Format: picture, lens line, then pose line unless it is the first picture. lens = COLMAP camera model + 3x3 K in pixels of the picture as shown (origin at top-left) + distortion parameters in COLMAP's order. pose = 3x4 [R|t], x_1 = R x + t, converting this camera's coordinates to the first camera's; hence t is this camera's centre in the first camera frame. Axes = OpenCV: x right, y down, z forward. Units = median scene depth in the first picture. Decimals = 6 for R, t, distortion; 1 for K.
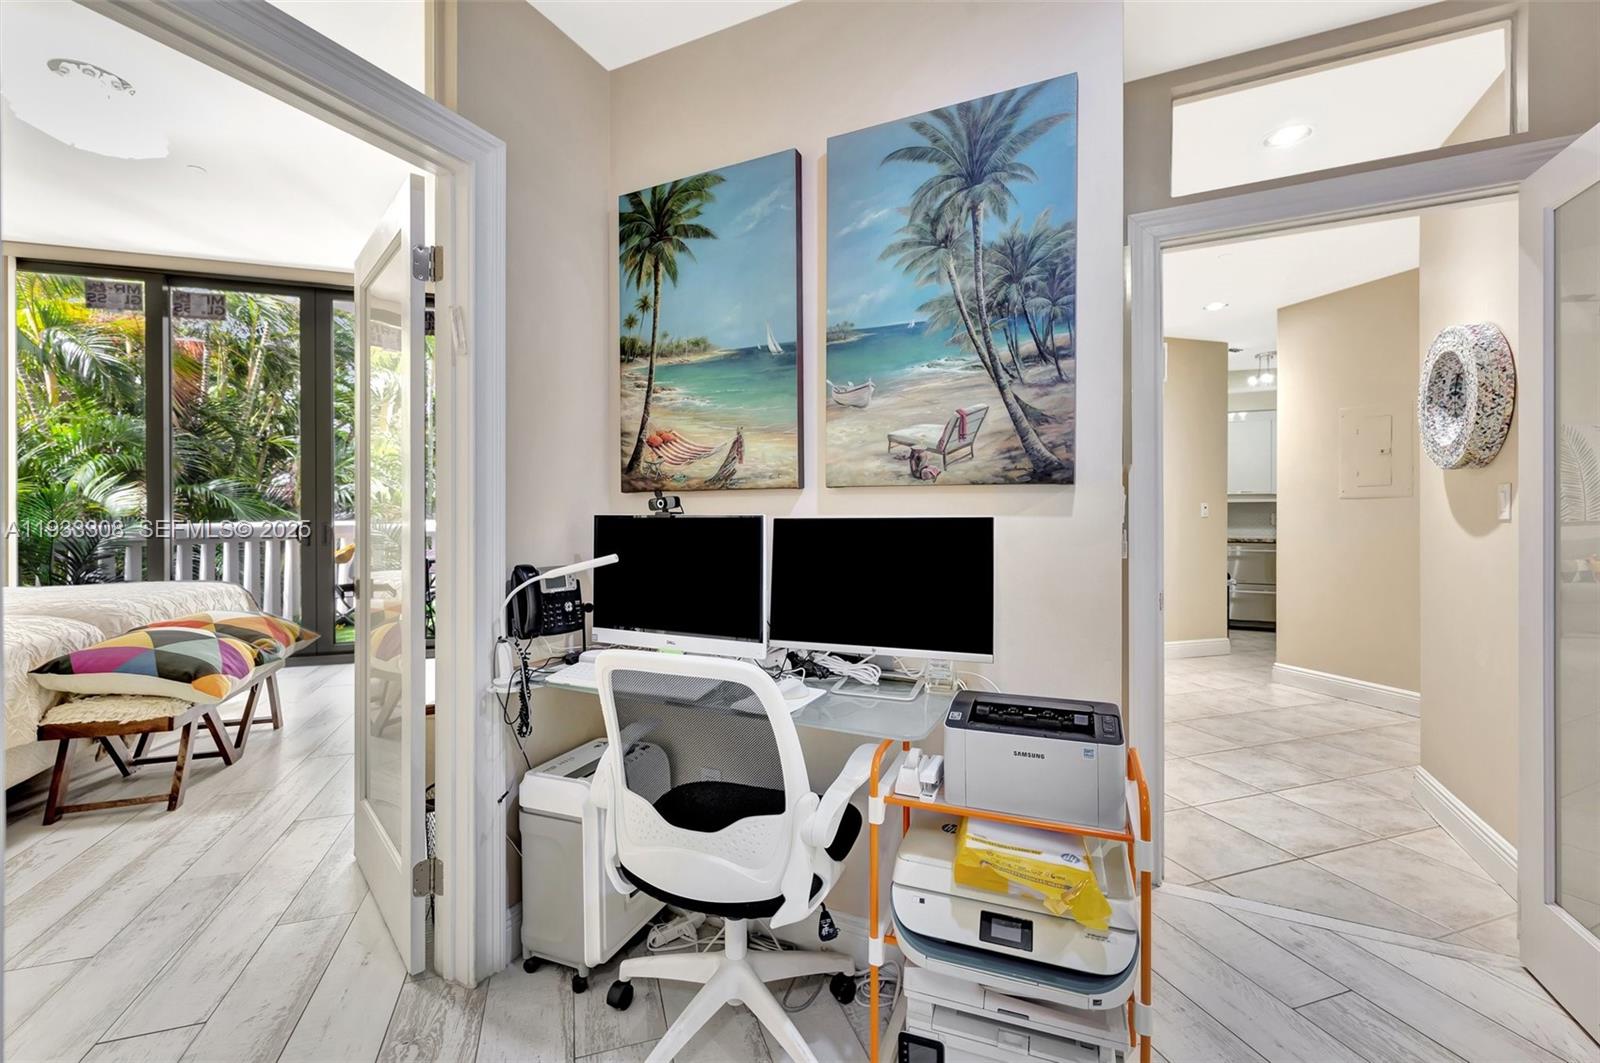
lens RADIAL K [[682.4, 0, 783.0], [0, 682.4, 515.7], [0, 0, 1]] dist [-0.000084, -0.000388]
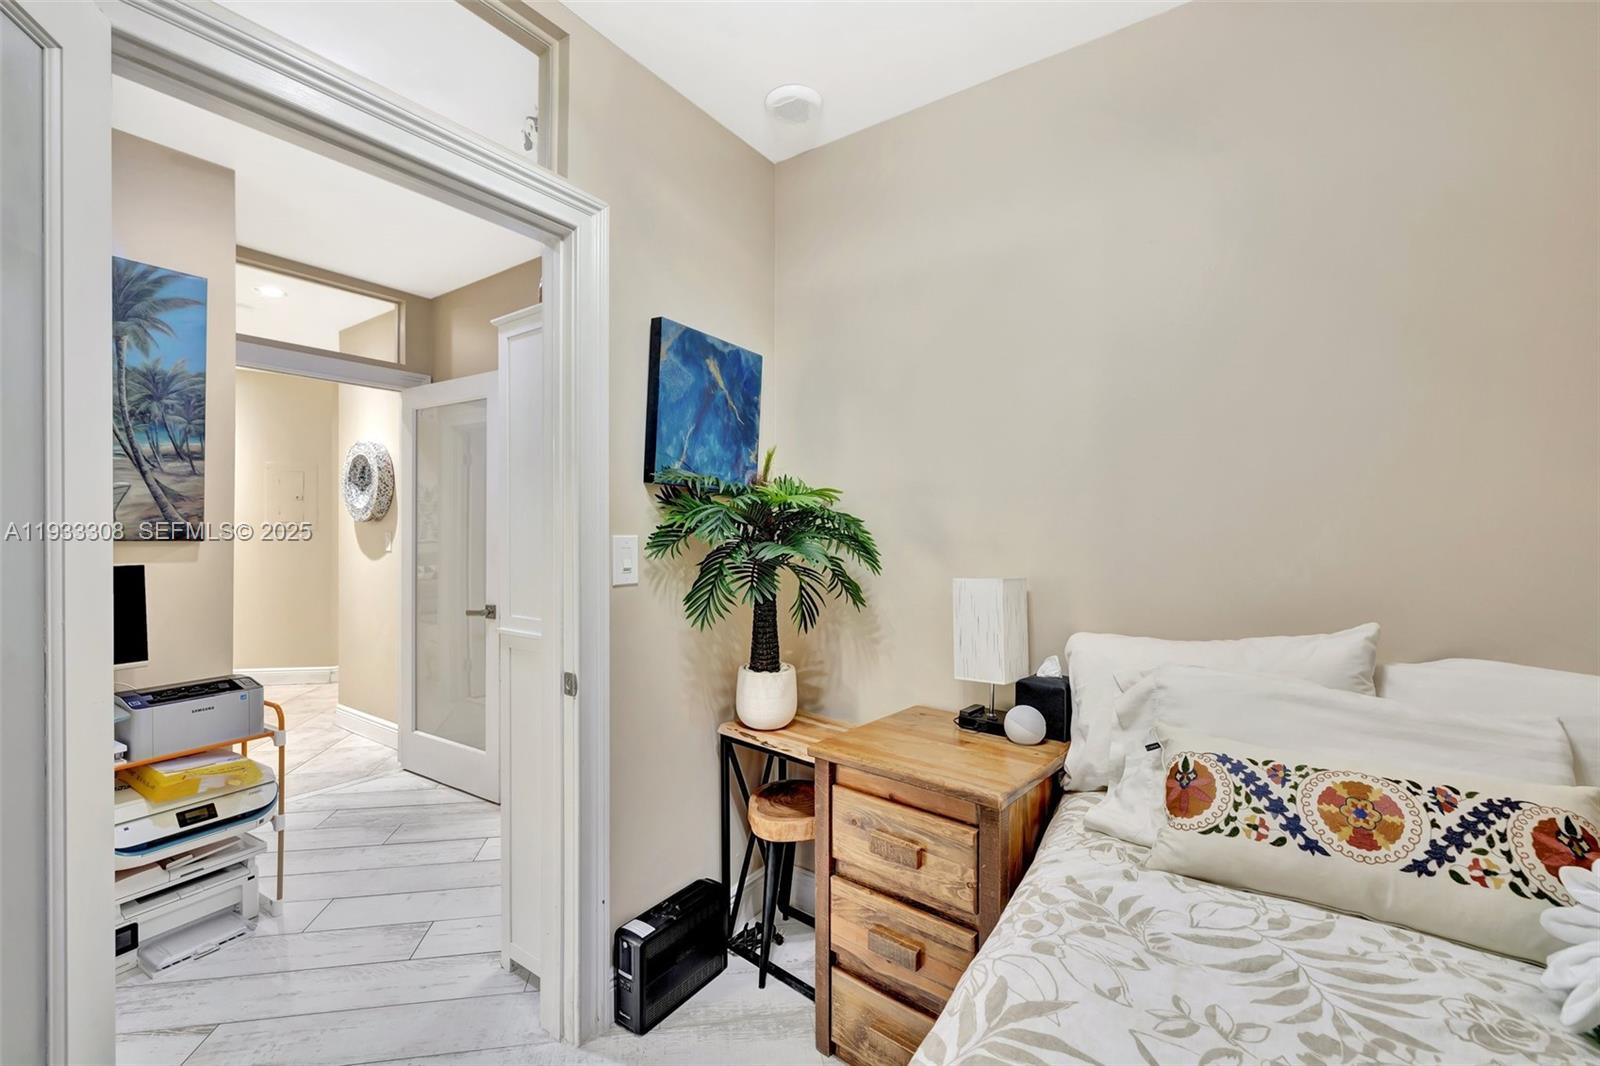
lens RADIAL K [[682.4, 0, 783.0], [0, 682.4, 517.2], [0, 0, 1]] dist [-0.000084, -0.000388]
pose [[0.170227, 0.017695, 0.985246, -0.854818], [0.007099, 0.999791, -0.019183, -0.059721], [-0.985379, 0.010259, 0.170066, -0.551324]]
